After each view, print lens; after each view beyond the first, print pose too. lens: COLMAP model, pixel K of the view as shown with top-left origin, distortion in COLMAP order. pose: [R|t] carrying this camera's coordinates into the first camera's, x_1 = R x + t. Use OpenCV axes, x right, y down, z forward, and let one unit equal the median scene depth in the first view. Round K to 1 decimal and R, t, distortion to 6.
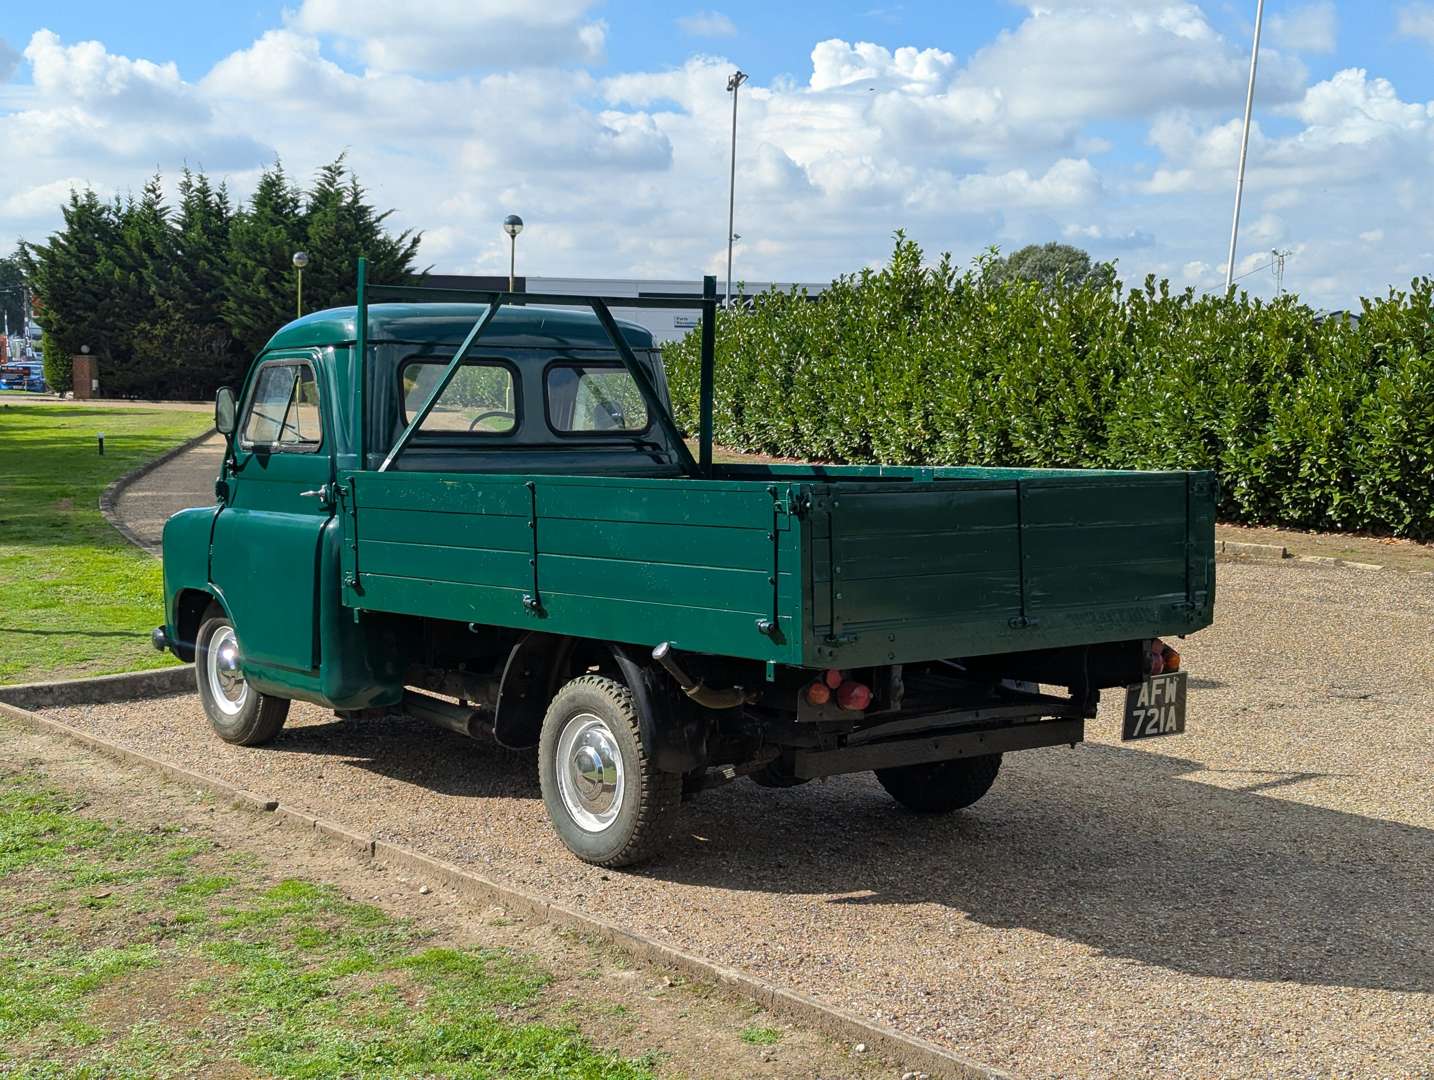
lens RADIAL K [[2081.0, 0, 699.6], [0, 2081.0, 539.8], [0, 0, 1]] dist [0.128439, -0.130513]
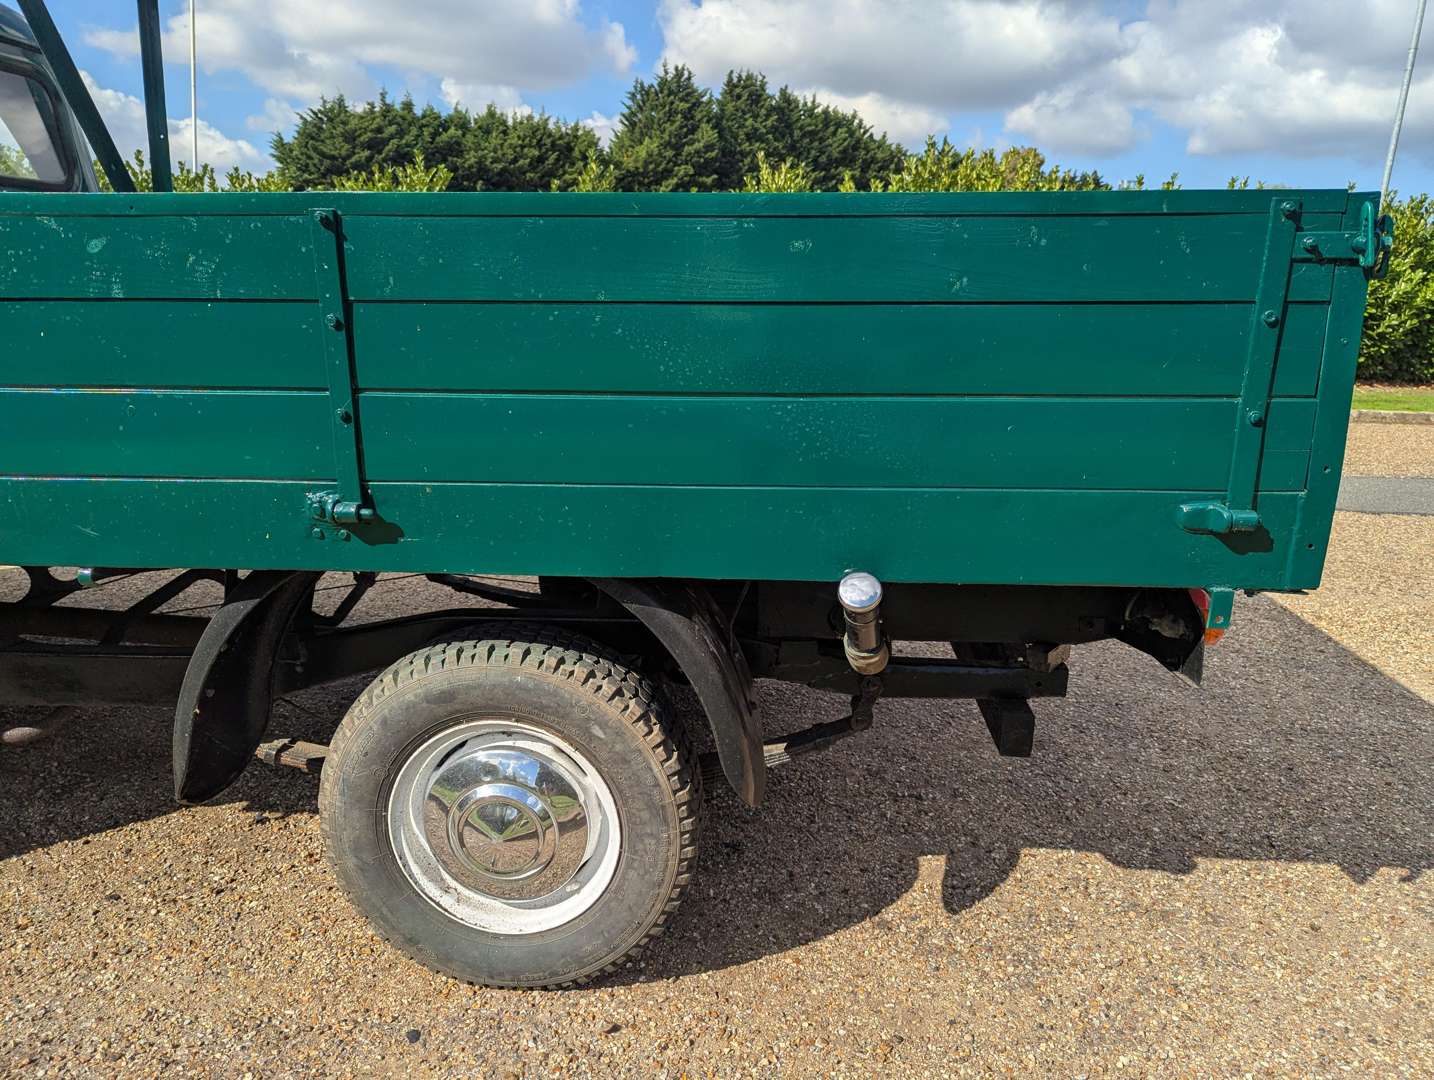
lens RADIAL K [[1031.6, 0, 717.0], [0, 1031.6, 540.0], [0, 0, 1]] dist [0.052126, -0.000748]
pose [[0.680866, -0.166400, 0.713255, -0.025439], [0.034885, 0.980112, 0.195356, -0.000370], [-0.731577, -0.108130, 0.673130, 0.112777]]
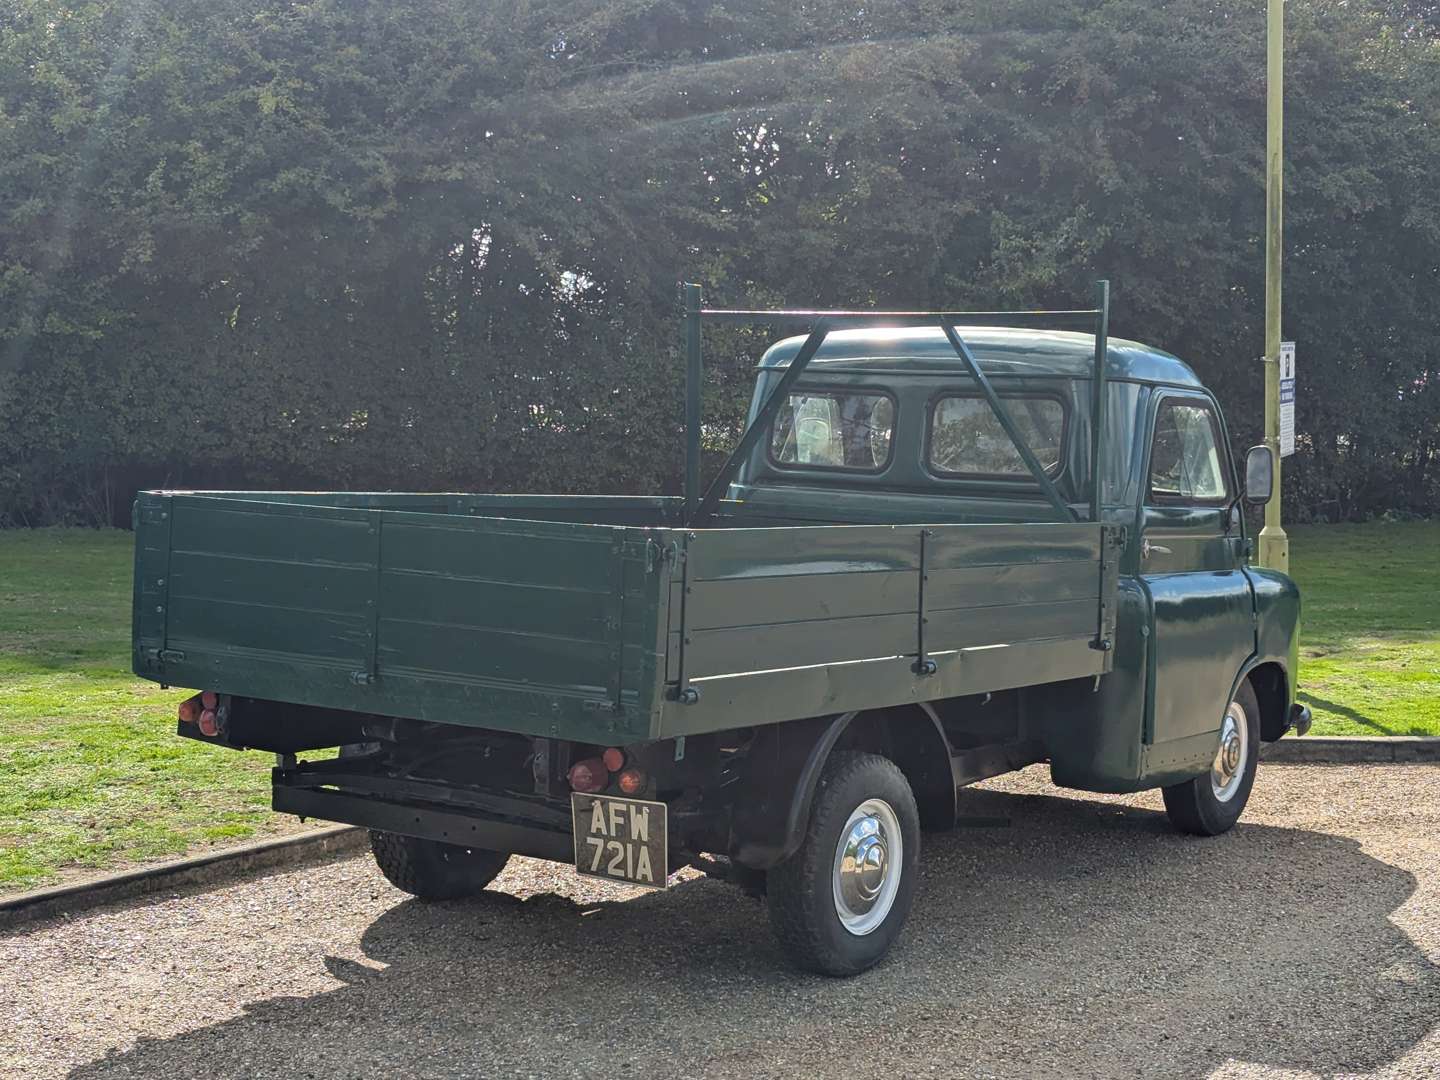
lens RADIAL K [[2319.7, 0, 720.0], [0, 2319.7, 540.0], [0, 0, 1]] dist [0.039622, 0.074963]
pose [[0.298882, 0.057405, -0.952562, 0.143771], [-0.094674, 0.995048, 0.030260, -0.007719], [0.949582, 0.081138, 0.302836, 0.111454]]
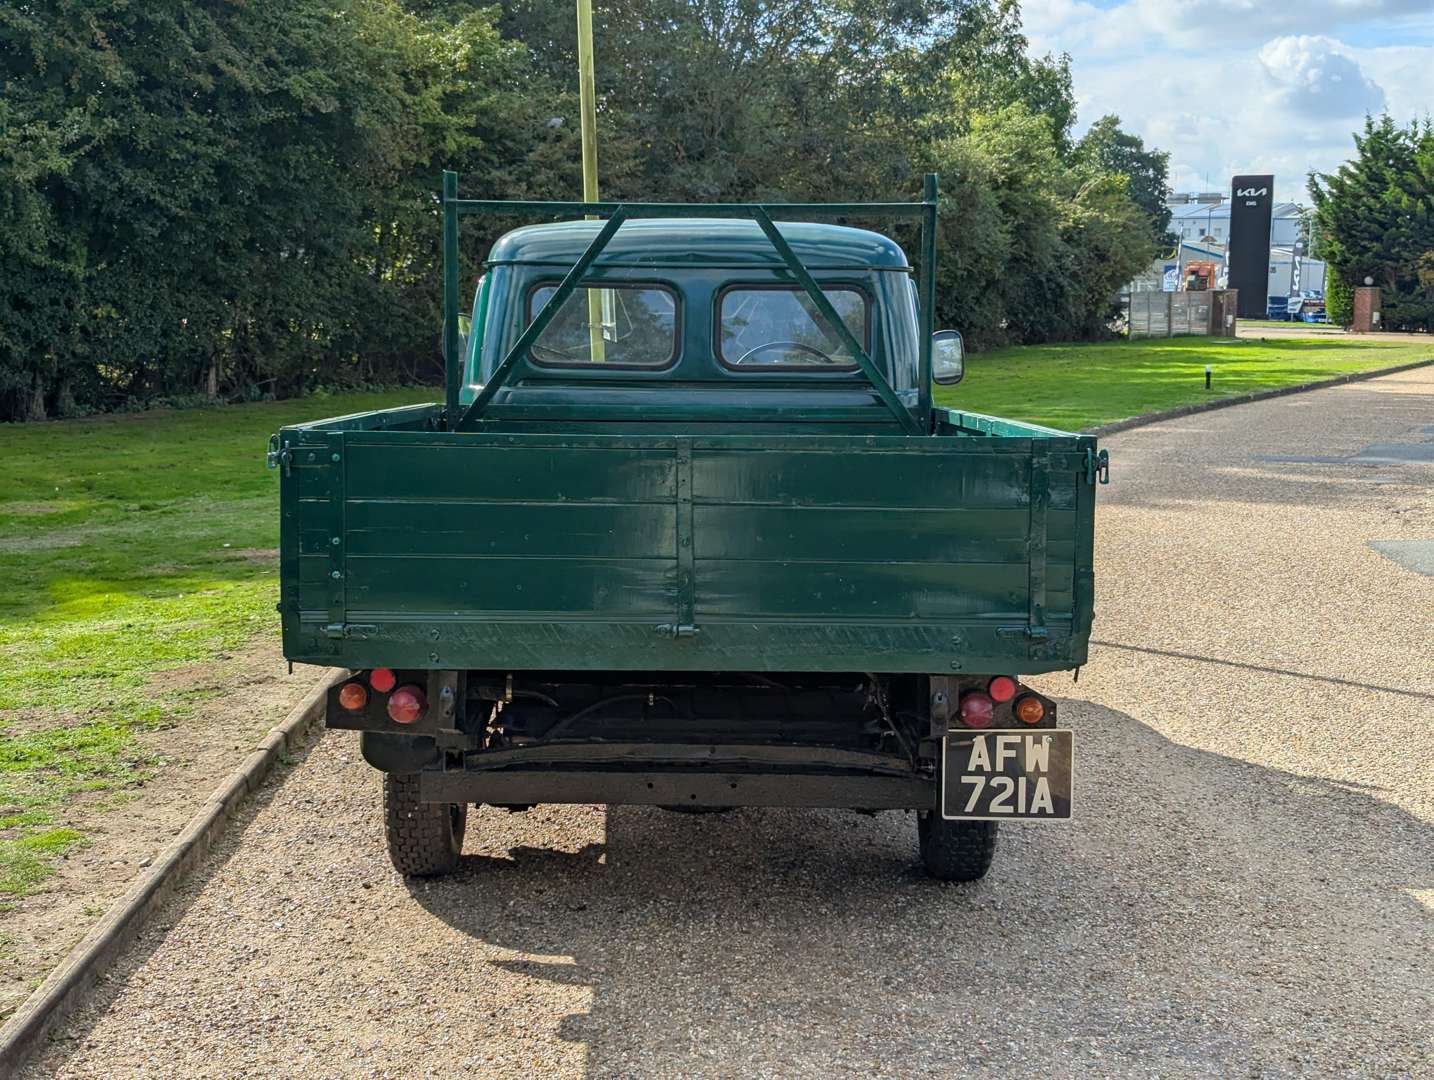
lens RADIAL K [[2086.8, 0, 717.0], [0, 2086.8, 540.0], [0, 0, 1]] dist [0.027215, -0.033403]
pose [[0.781290, 0.067503, -0.620507, 0.080841], [-0.047845, 0.997687, 0.048293, -0.003699], [0.622332, -0.008043, 0.782712, 0.057985]]
